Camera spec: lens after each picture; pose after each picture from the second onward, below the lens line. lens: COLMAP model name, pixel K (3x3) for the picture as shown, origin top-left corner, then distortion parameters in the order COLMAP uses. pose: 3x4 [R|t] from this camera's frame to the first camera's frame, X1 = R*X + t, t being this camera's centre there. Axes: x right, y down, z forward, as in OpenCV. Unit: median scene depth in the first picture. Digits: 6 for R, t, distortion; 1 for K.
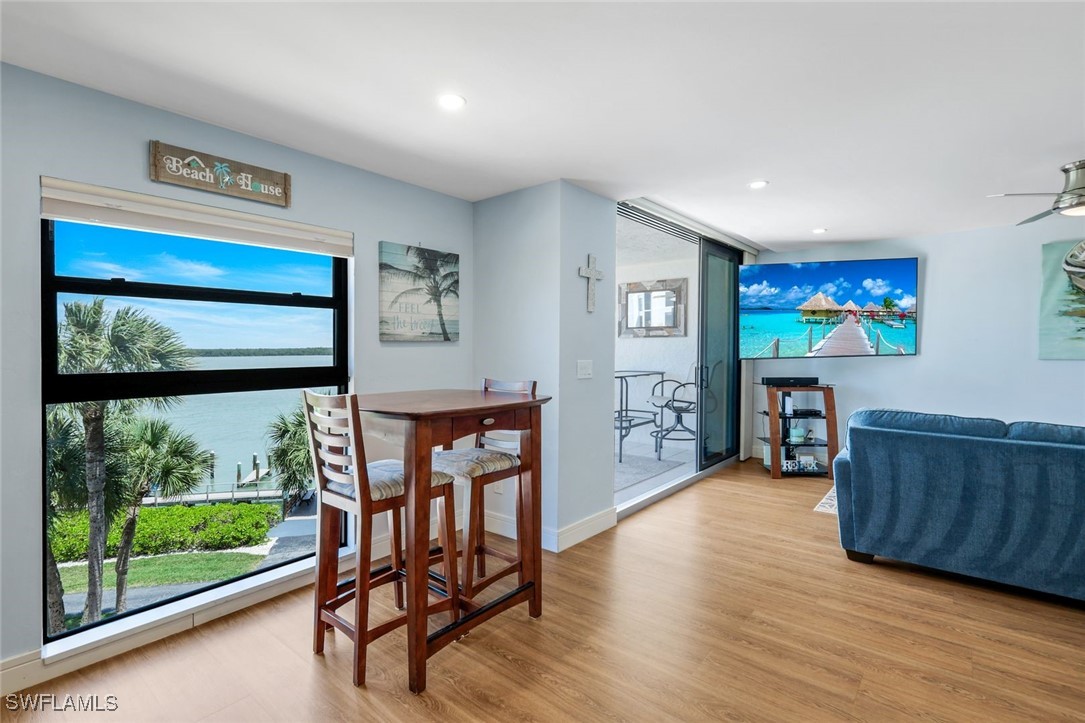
lens RADIAL K [[508.5, 0, 552.3], [0, 508.5, 356.0], [0, 0, 1]] dist [0.013723, -0.001002]
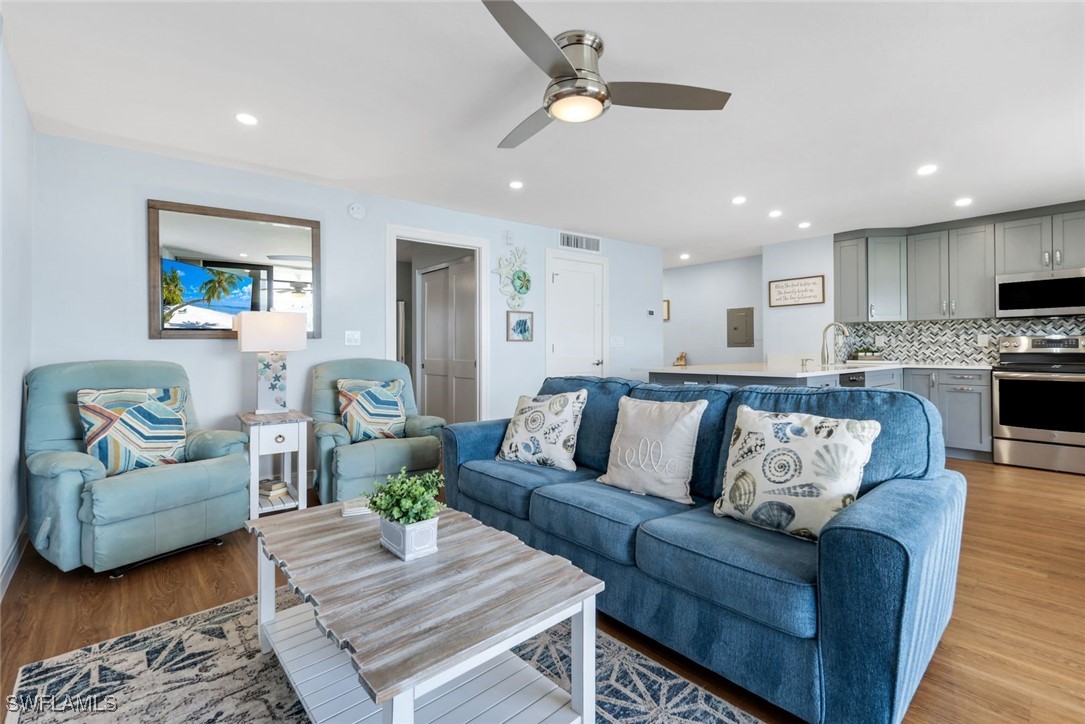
lens RADIAL K [[484.4, 0, 552.5], [0, 484.4, 349.6], [0, 0, 1]] dist [0.013768, -0.000342]
pose [[-0.988729, 0.006804, 0.149560, 0.977047], [0.008946, 0.999867, 0.013657, 0.044167], [-0.149447, 0.014841, -0.988658, 1.706520]]
